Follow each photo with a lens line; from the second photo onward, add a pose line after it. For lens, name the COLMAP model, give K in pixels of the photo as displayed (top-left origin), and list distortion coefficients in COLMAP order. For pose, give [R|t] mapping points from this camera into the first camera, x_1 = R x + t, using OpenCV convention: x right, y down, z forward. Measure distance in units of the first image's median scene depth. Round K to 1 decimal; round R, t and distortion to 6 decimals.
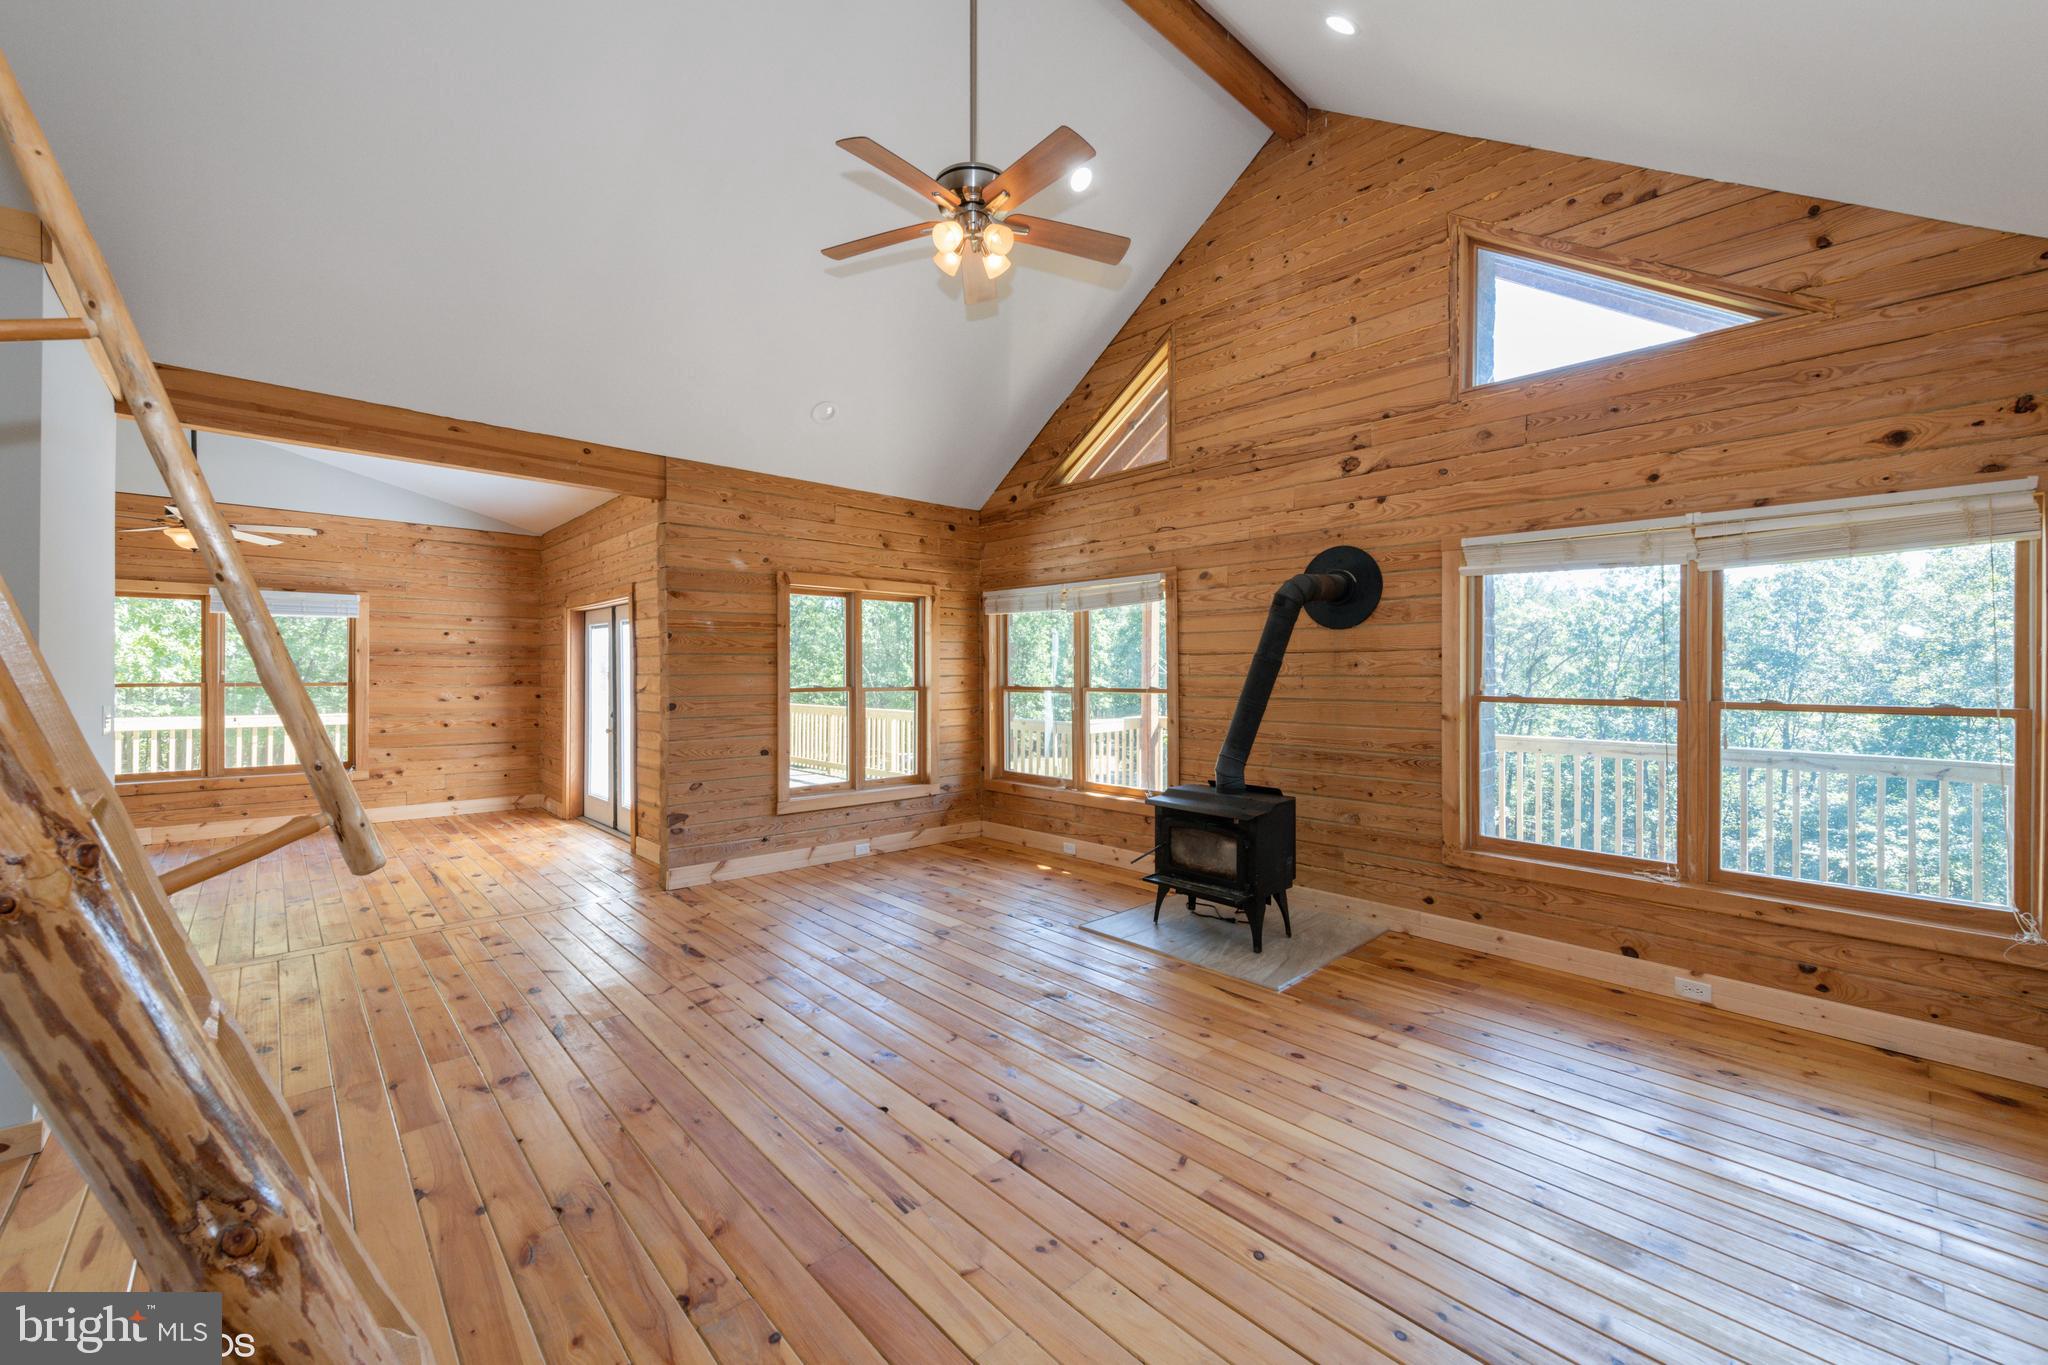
lens RADIAL K [[805.3, 0, 1032.0], [0, 805.3, 669.5], [0, 0, 1]] dist [0.006058, -0.002309]
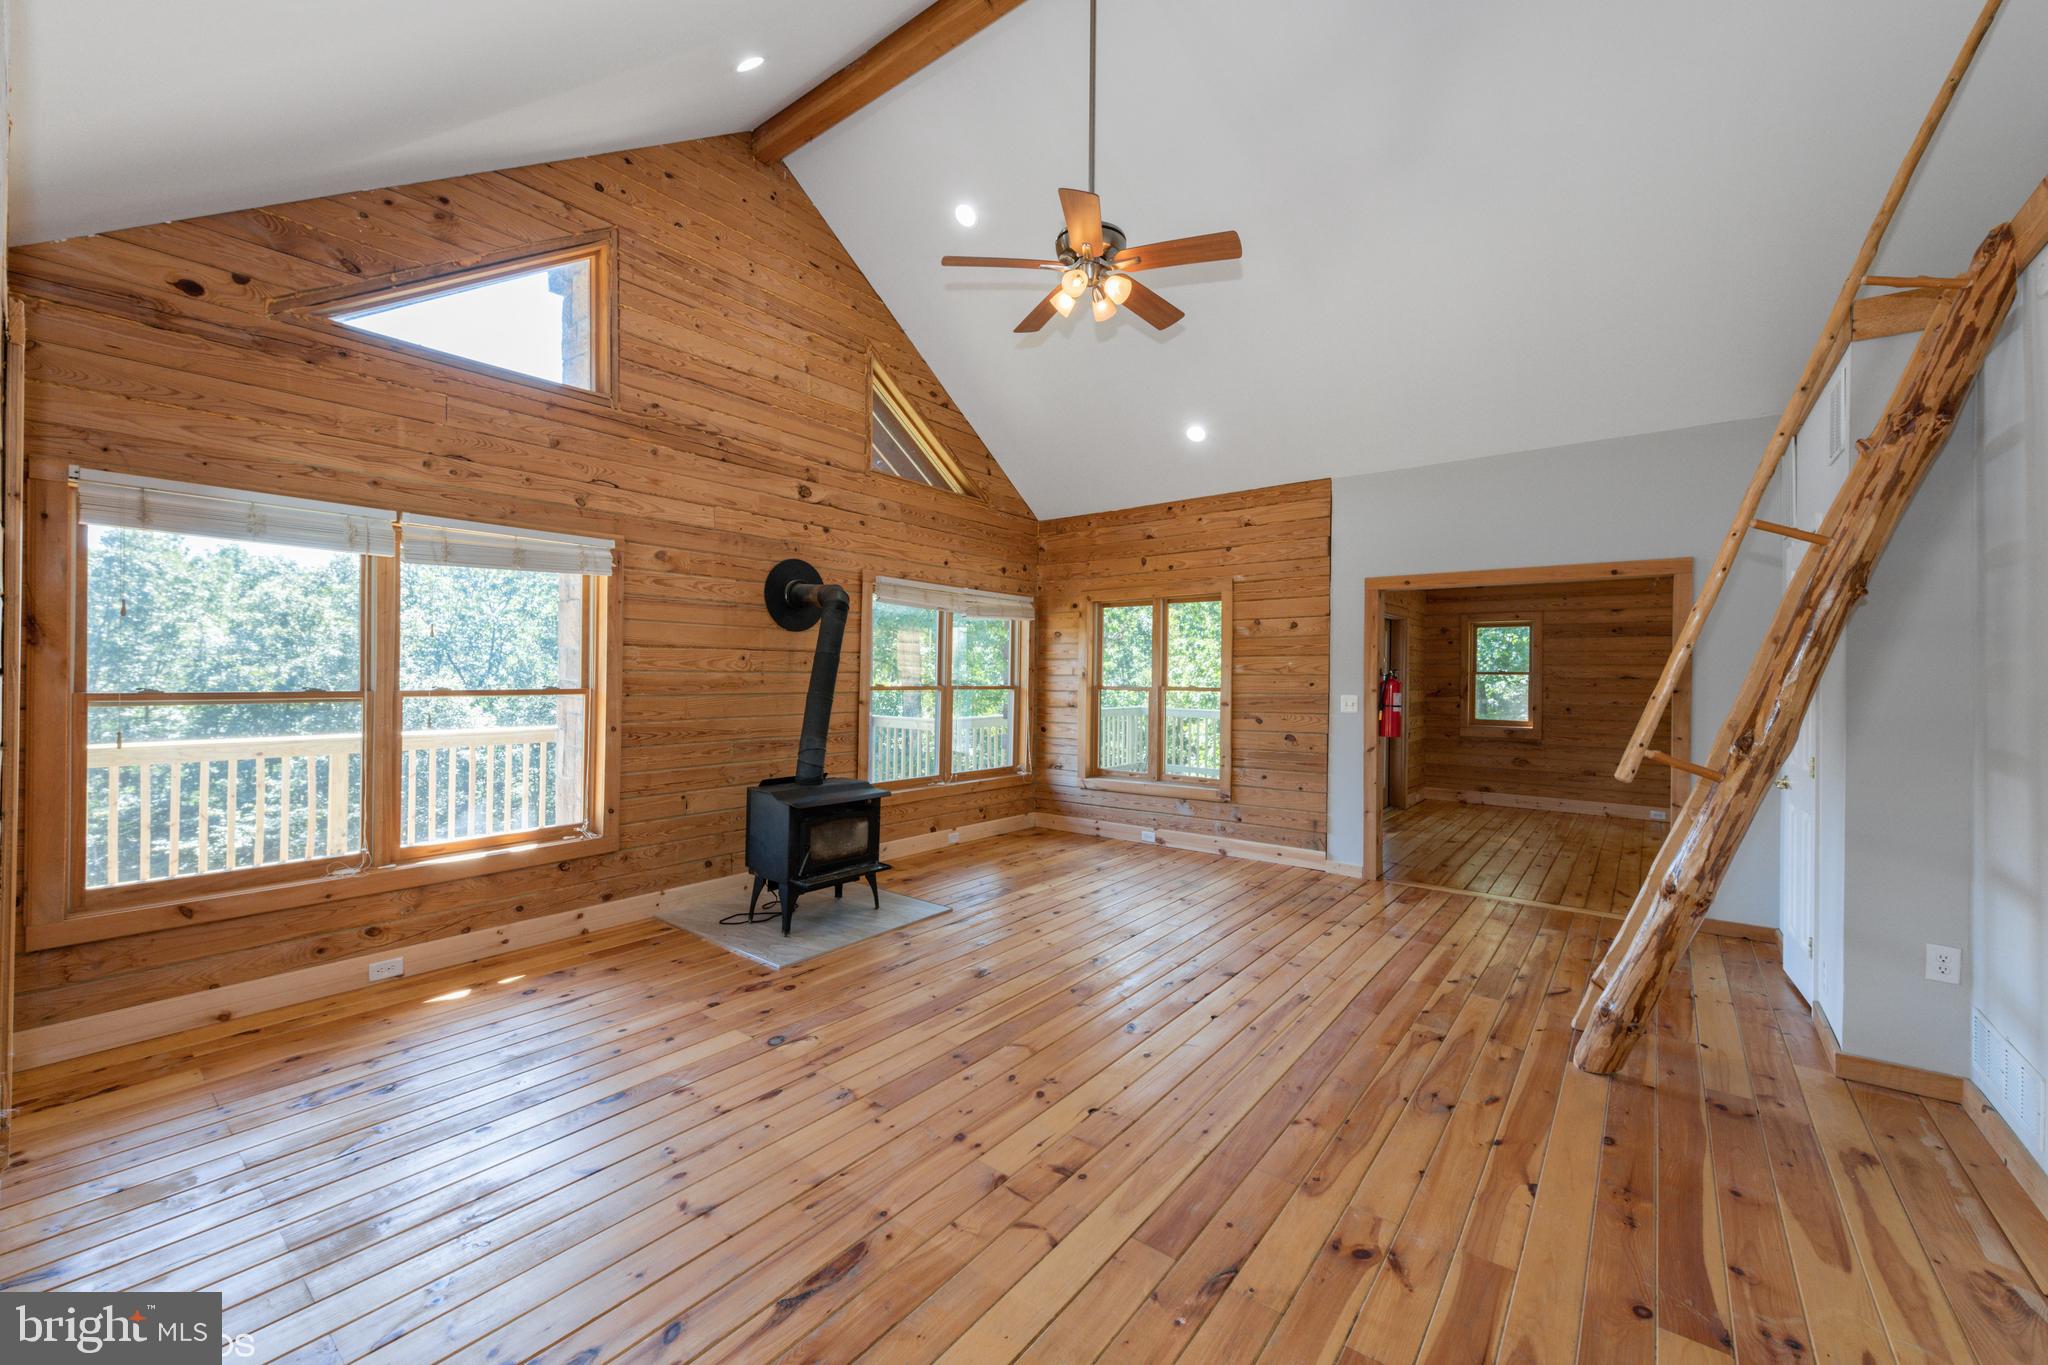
lens RADIAL K [[805.3, 0, 1010.9], [0, 805.3, 667.0], [0, 0, 1]] dist [0.006058, -0.002309]
pose [[-0.147469, 0.003131, 0.989062, -0.502776], [-0.014404, 0.999882, -0.005312, 0.001563], [-0.988962, -0.015030, -0.147407, 0.544937]]
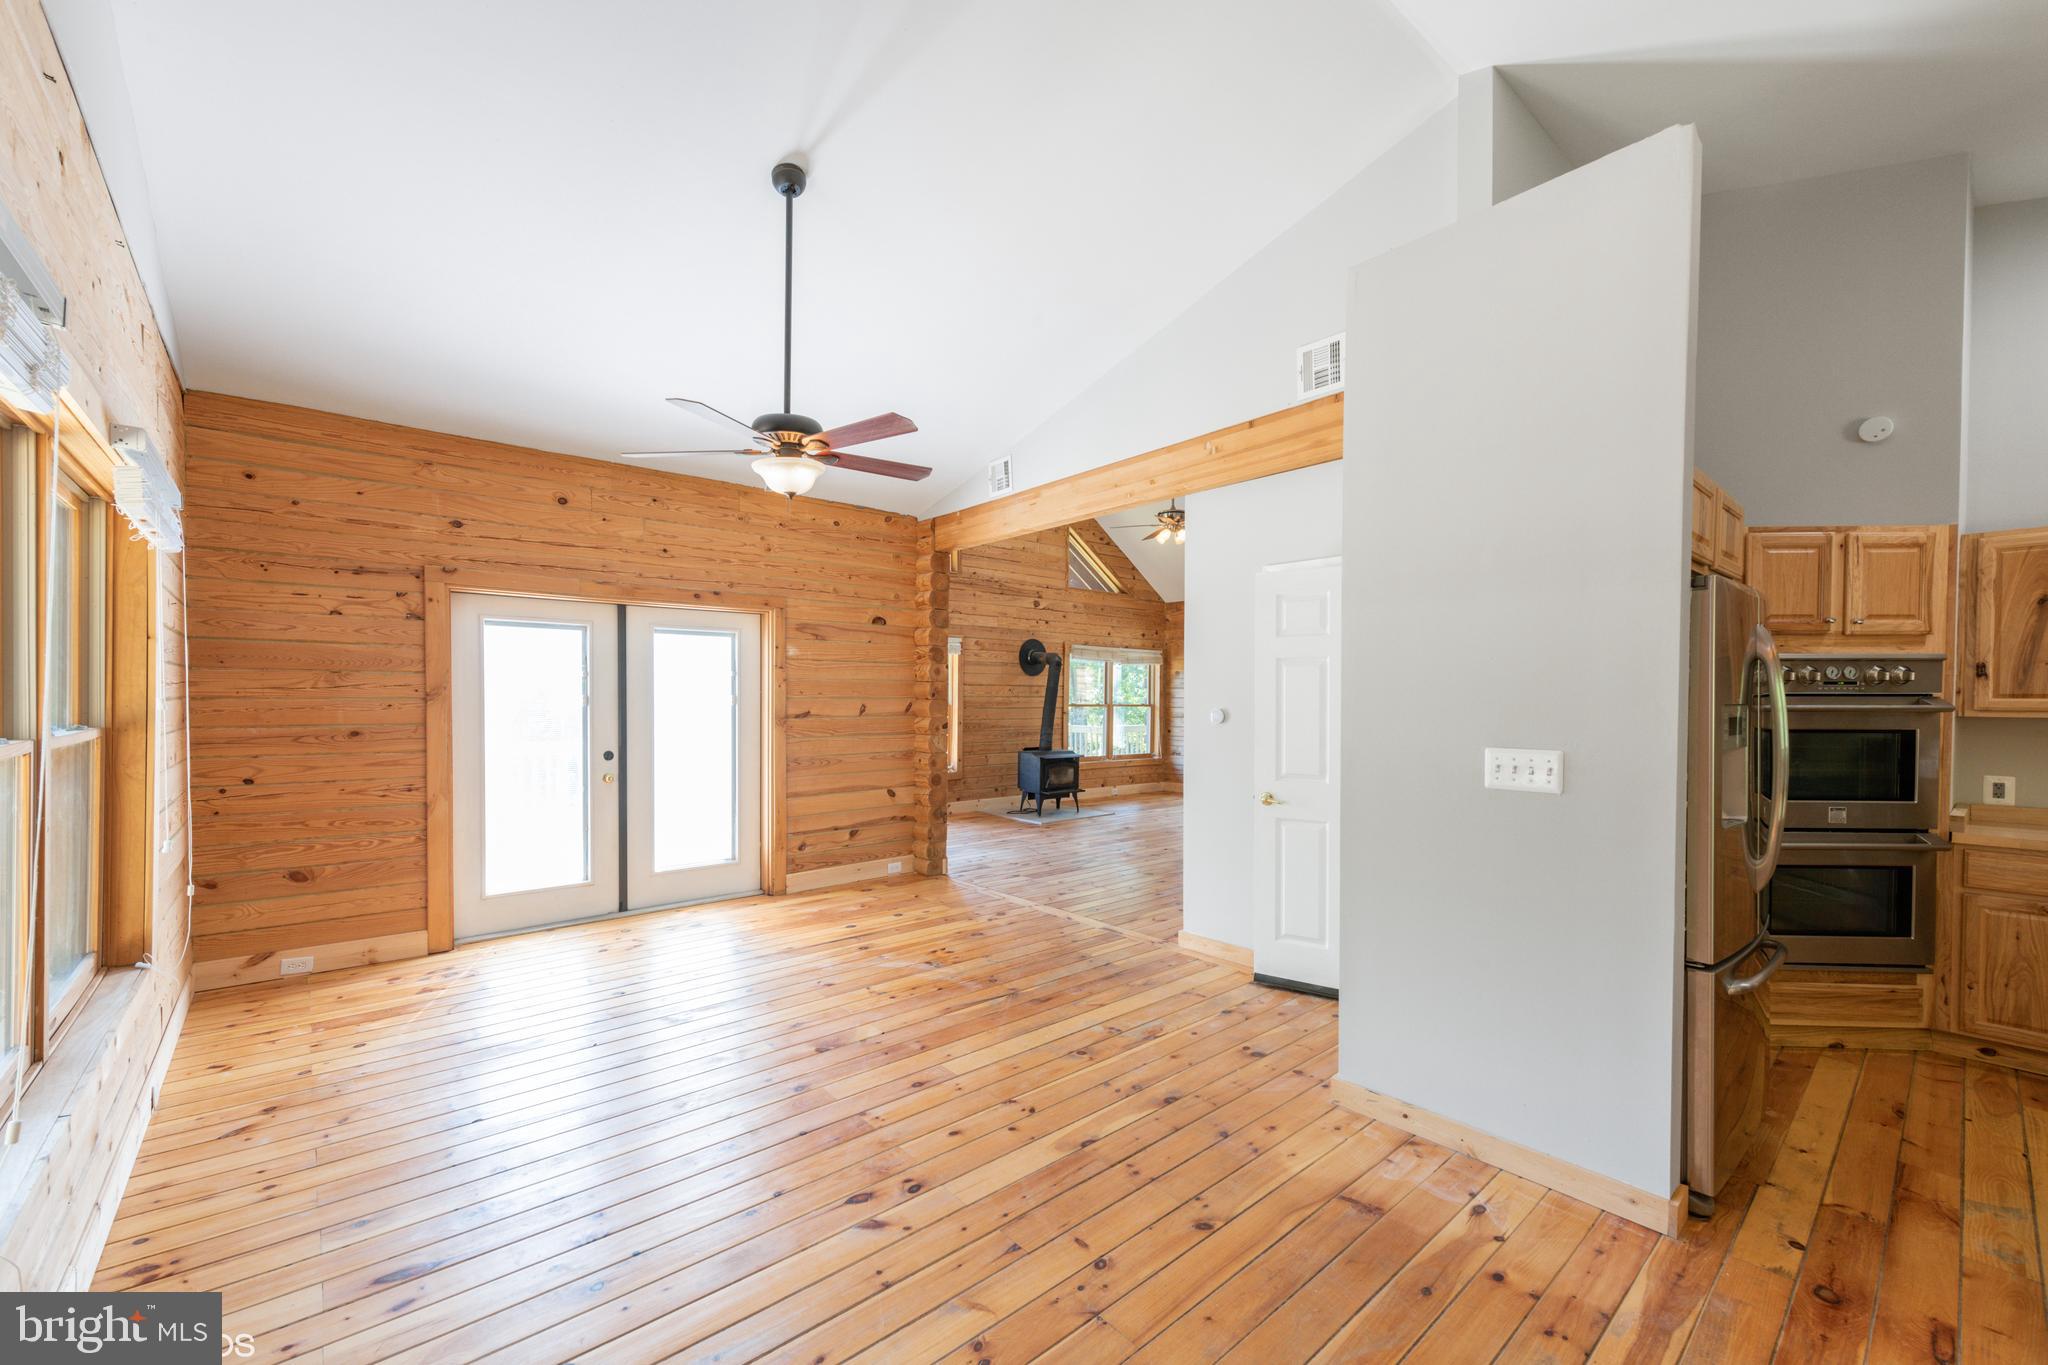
lens RADIAL K [[805.3, 0, 1025.0], [0, 805.3, 722.3], [0, 0, 1]] dist [0.006058, -0.002309]
pose [[0.028222, -0.035504, 0.998971, -1.181457], [-0.007065, 0.999337, 0.035717, -0.000860], [-0.999577, -0.008066, 0.027953, 0.604313]]
